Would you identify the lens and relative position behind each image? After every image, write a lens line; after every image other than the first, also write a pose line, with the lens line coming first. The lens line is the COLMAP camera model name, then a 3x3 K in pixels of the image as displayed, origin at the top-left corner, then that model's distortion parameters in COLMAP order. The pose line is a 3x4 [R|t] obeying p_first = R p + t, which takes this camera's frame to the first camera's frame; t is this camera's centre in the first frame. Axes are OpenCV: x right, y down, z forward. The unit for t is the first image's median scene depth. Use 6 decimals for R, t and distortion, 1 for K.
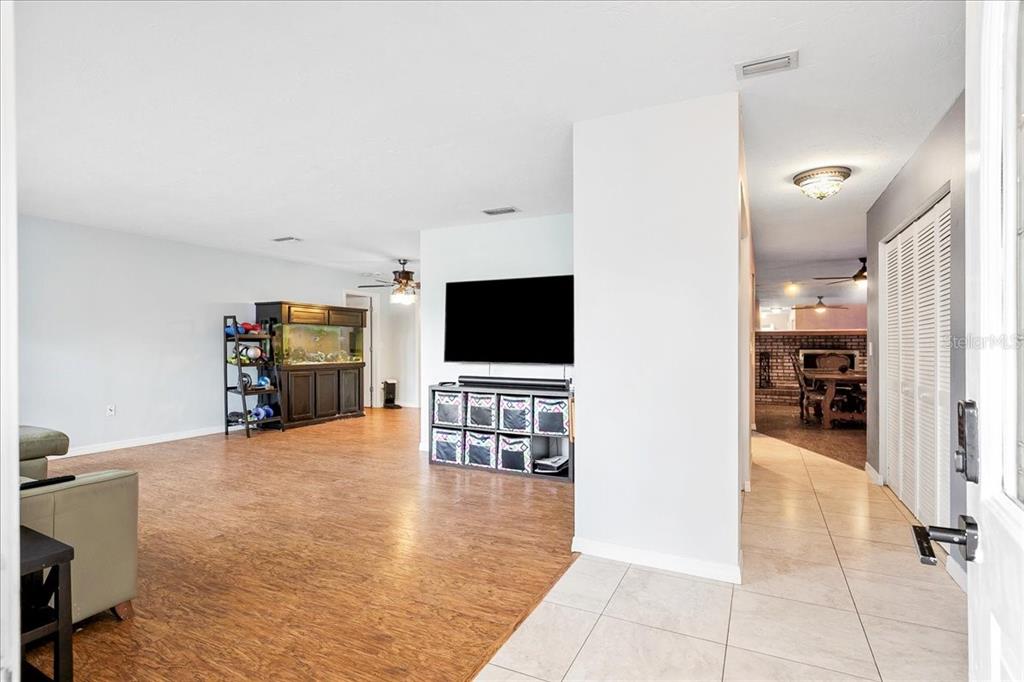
lens RADIAL K [[501.7, 0, 516.1], [0, 501.7, 348.7], [0, 0, 1]] dist [-0.001814, -0.000204]
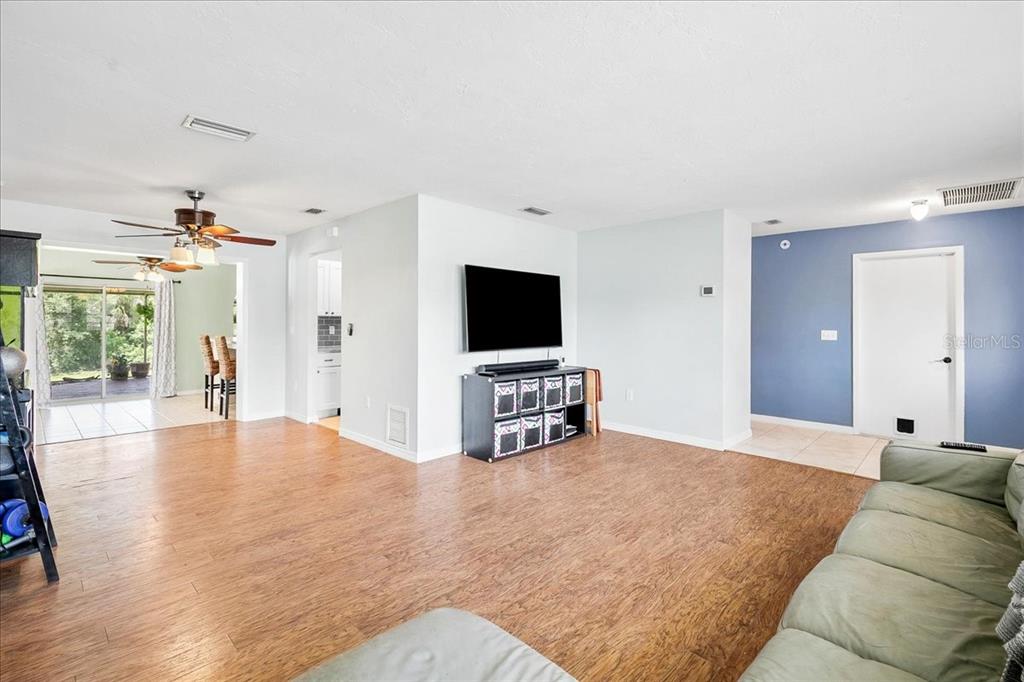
lens RADIAL K [[480.0, 0, 509.6], [0, 480.0, 321.0], [0, 0, 1]] dist [0.000375, 0.000101]
pose [[0.297141, 0.004071, 0.954825, -0.766711], [0.003556, 0.999979, -0.005370, -0.019687], [-0.954827, 0.004991, 0.297120, 0.539776]]
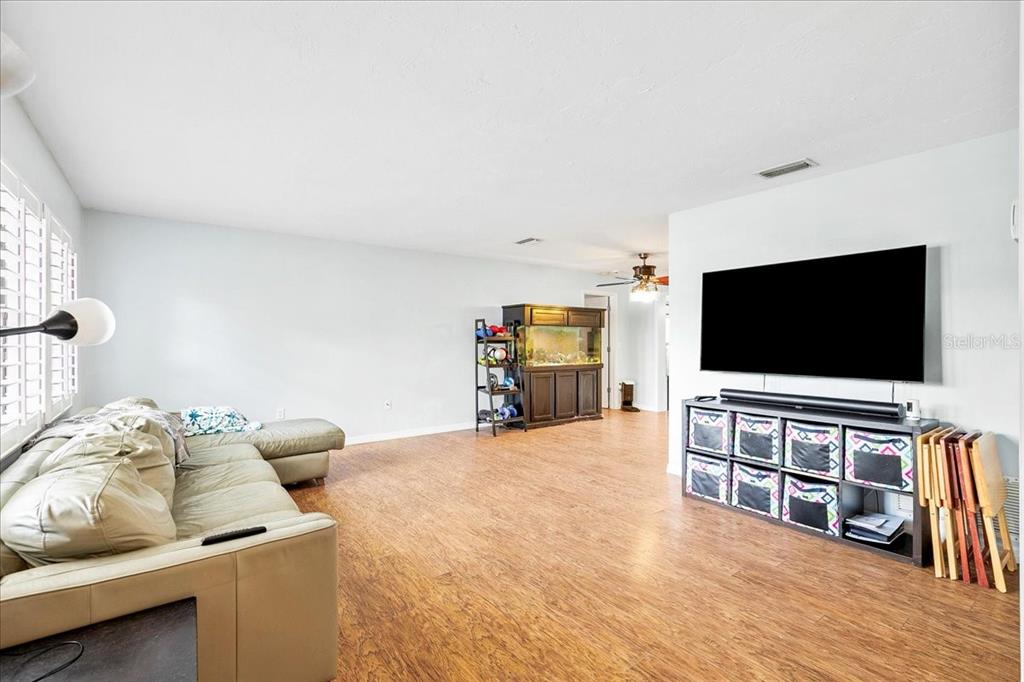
lens RADIAL K [[463.5, 0, 527.2], [0, 463.5, 345.8], [0, 0, 1]] dist [-0.001459, -0.000159]
pose [[0.901236, 0.001846, -0.433325, -0.057033], [-0.000650, 0.999996, 0.002908, -0.012543], [0.433328, -0.002339, 0.901233, 0.162452]]
